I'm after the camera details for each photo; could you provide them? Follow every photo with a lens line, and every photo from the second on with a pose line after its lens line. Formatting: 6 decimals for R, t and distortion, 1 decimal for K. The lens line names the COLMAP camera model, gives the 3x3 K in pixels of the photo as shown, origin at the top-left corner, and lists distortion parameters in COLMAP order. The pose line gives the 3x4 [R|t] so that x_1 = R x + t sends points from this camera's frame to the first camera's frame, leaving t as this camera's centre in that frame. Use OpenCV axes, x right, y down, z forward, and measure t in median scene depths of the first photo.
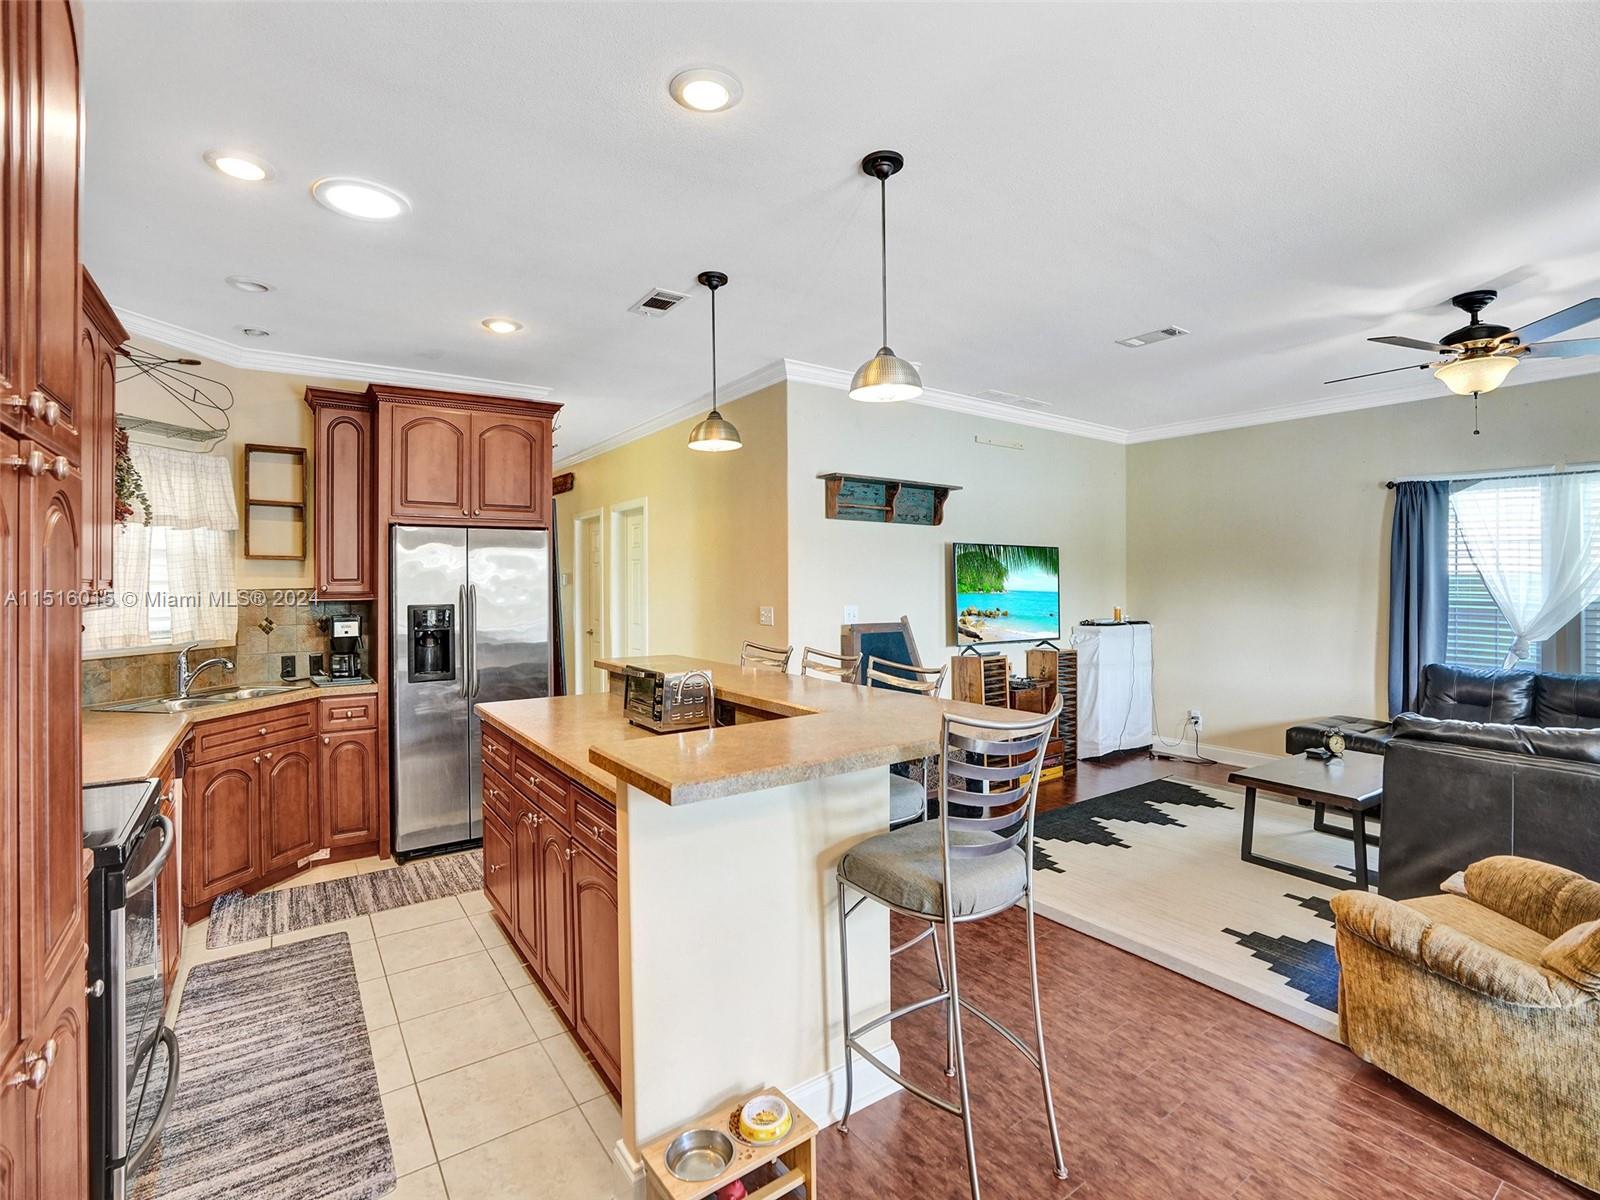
lens RADIAL K [[759.9, 0, 790.7], [0, 759.9, 571.7], [0, 0, 1]] dist [-0.063698, 0.030221]
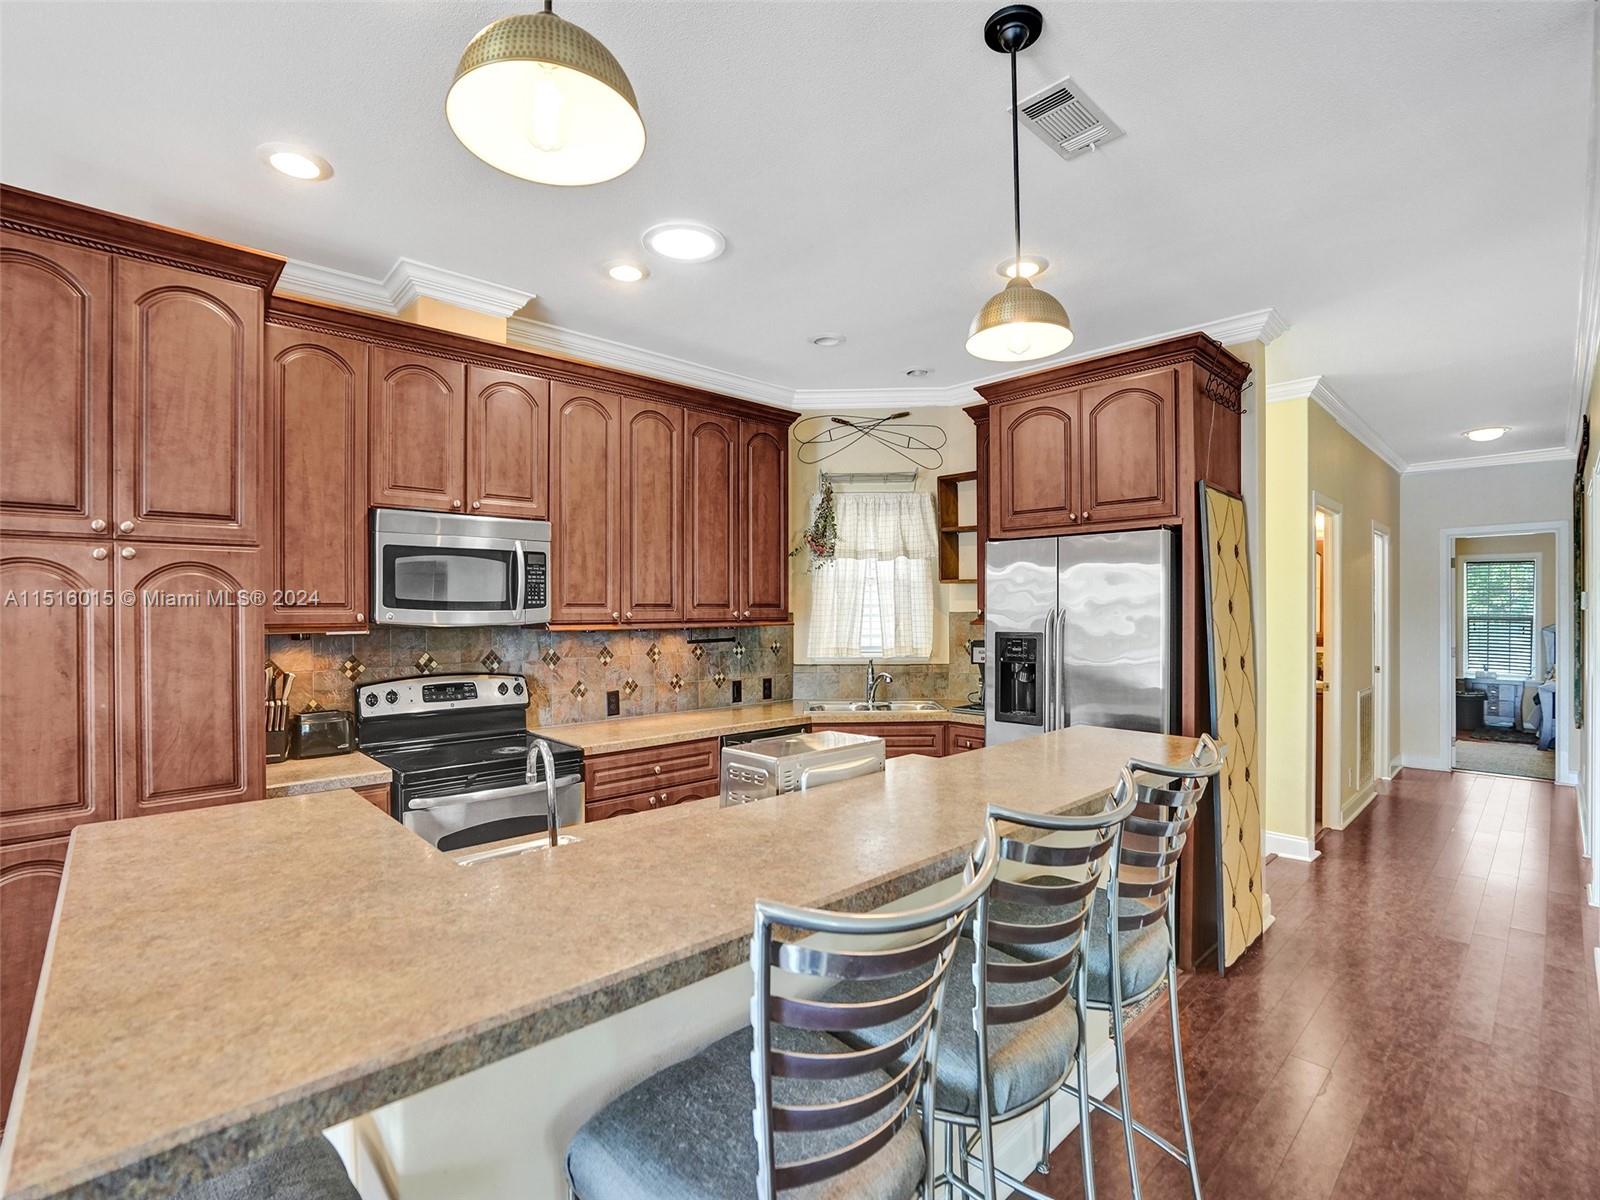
lens RADIAL K [[756.7, 0, 796.0], [0, 756.7, 611.0], [0, 0, 1]] dist [-0.059800, 0.028566]
pose [[0.154728, 0.009187, -0.987914, 0.320568], [0.014940, 0.999821, 0.011638, 0.006549], [0.987844, -0.016560, 0.154563, 0.639573]]
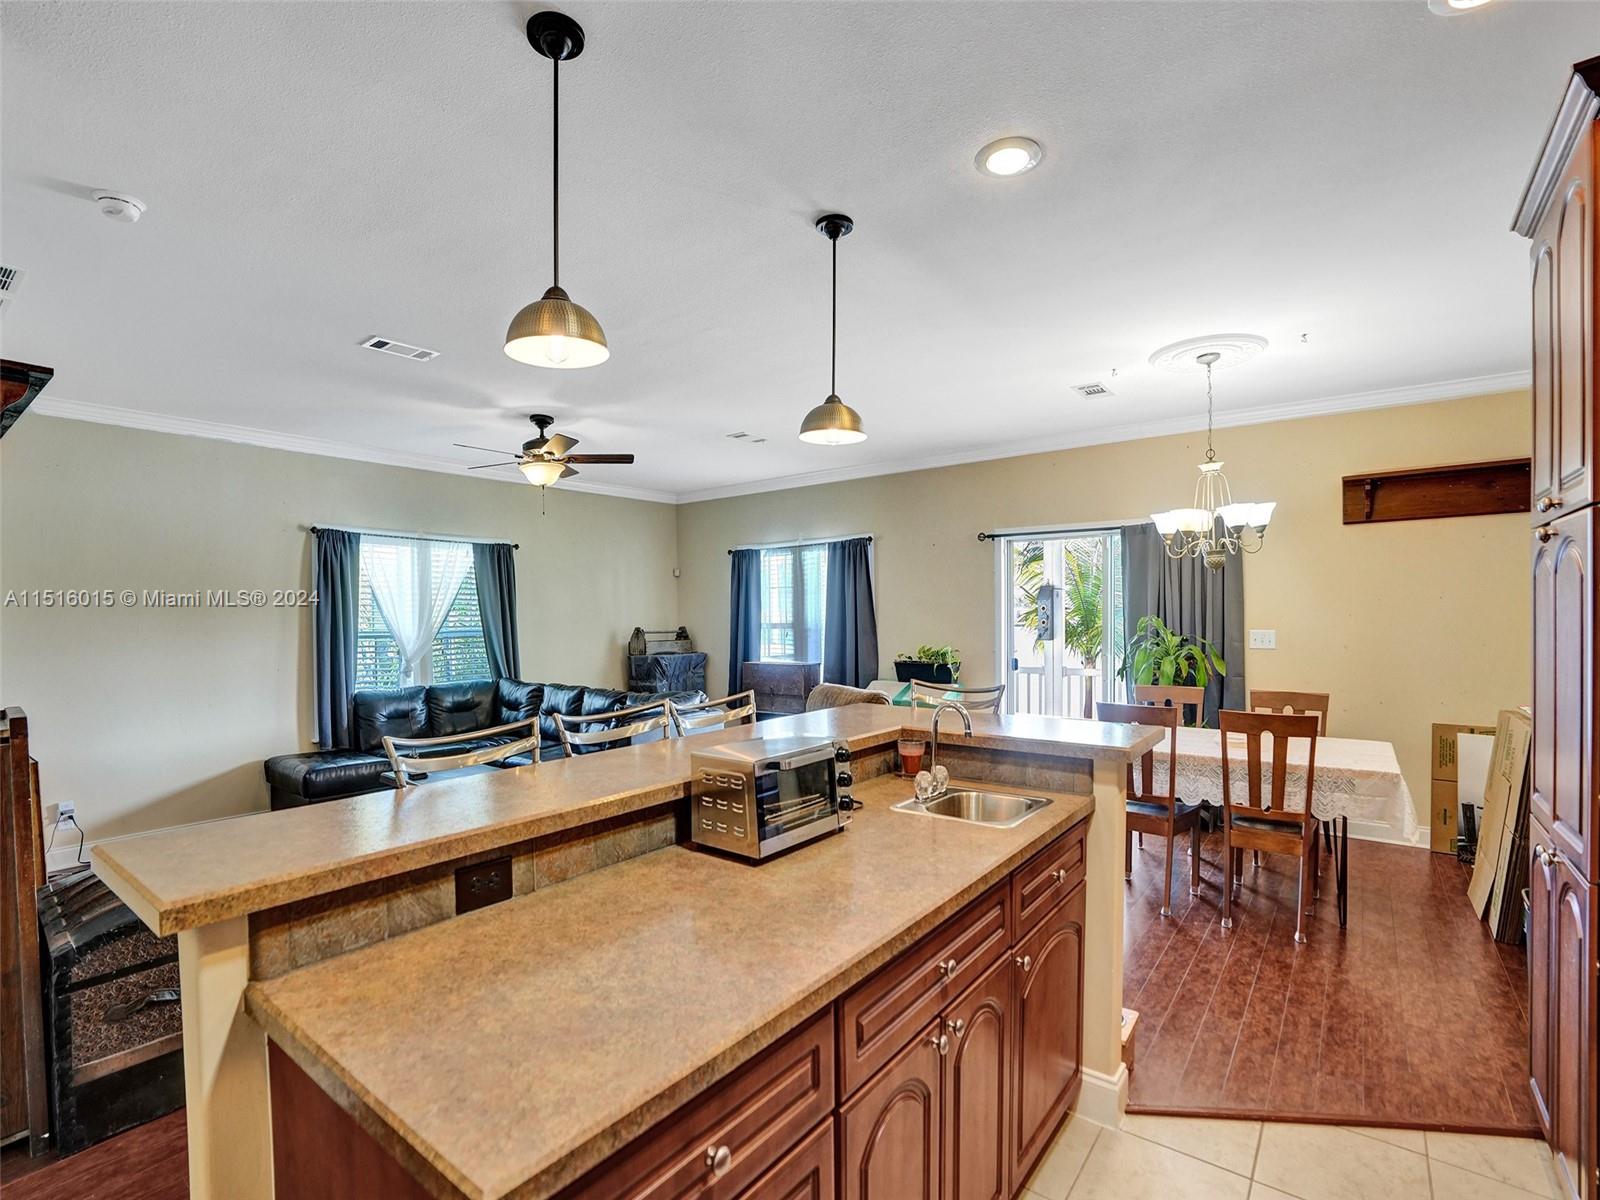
lens RADIAL K [[762.5, 0, 805.9], [0, 762.5, 597.9], [0, 0, 1]] dist [-0.048692, 0.027042]
pose [[-0.335388, 0.031839, 0.941542, -0.538068], [0.004043, 0.999468, -0.032357, 0.021828], [-0.942072, -0.007045, -0.335338, 0.853756]]
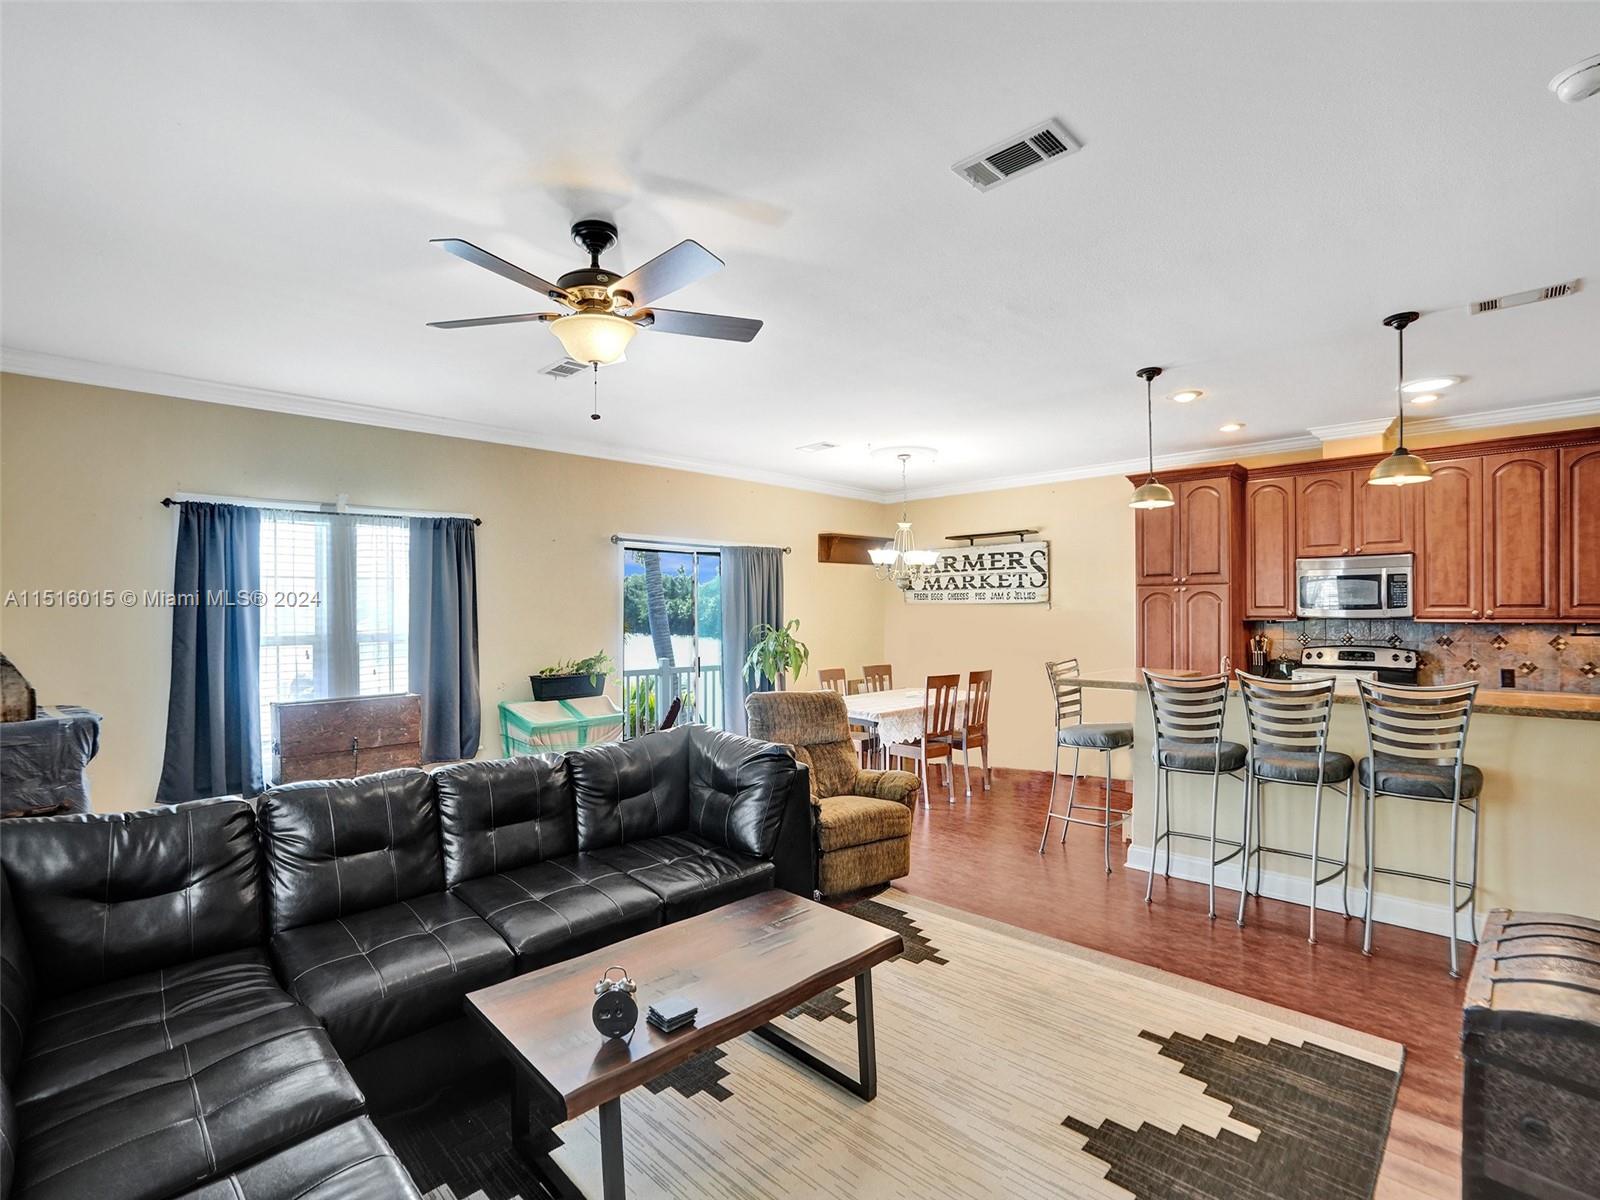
lens RADIAL K [[749.6, 0, 806.1], [0, 749.6, 611.2], [0, 0, 1]] dist [-0.057161, 0.024063]
pose [[-0.977833, 0.014796, -0.208862, 0.761850], [0.016761, 0.999830, -0.007644, 0.006608], [0.208713, -0.010975, -0.977915, 1.511617]]
